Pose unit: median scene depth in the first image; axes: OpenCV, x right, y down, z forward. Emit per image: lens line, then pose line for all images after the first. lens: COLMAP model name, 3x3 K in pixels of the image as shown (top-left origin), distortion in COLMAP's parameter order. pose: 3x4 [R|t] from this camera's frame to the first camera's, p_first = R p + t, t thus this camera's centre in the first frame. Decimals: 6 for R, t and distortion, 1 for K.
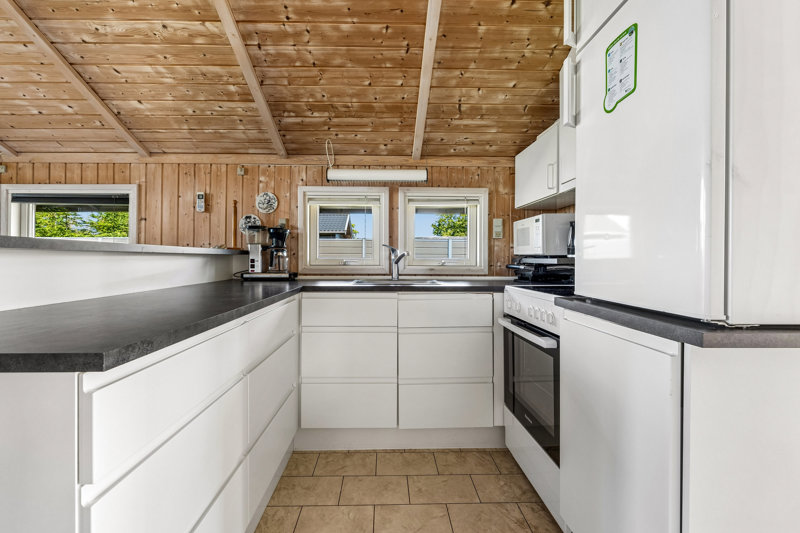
lens RADIAL K [[341.2, 0, 398.4], [0, 341.2, 259.5], [0, 0, 1]] dist [-0.009992, -0.000774]
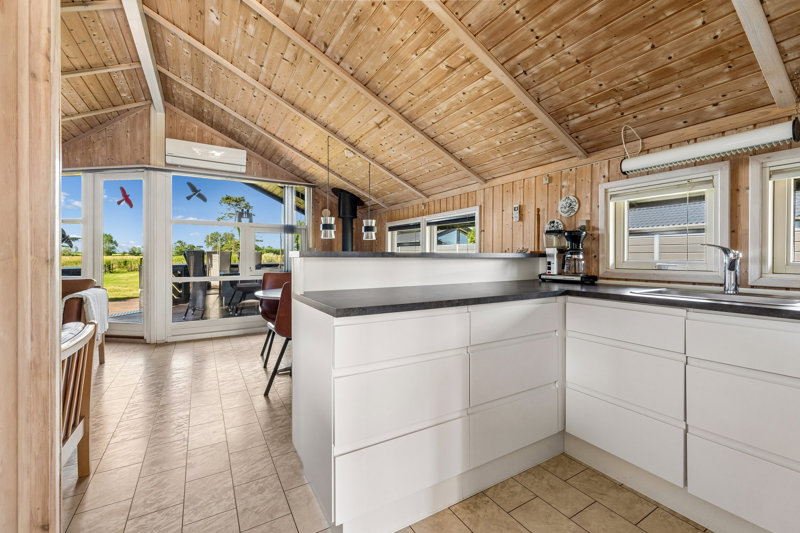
lens RADIAL K [[341.2, 0, 396.7], [0, 341.2, 260.0], [0, 0, 1]] dist [-0.009992, -0.000774]
pose [[0.466889, 0.005141, -0.884301, 0.298655], [-0.001989, 0.999987, 0.004763, -0.010541], [0.884314, -0.000465, 0.466893, 0.077379]]
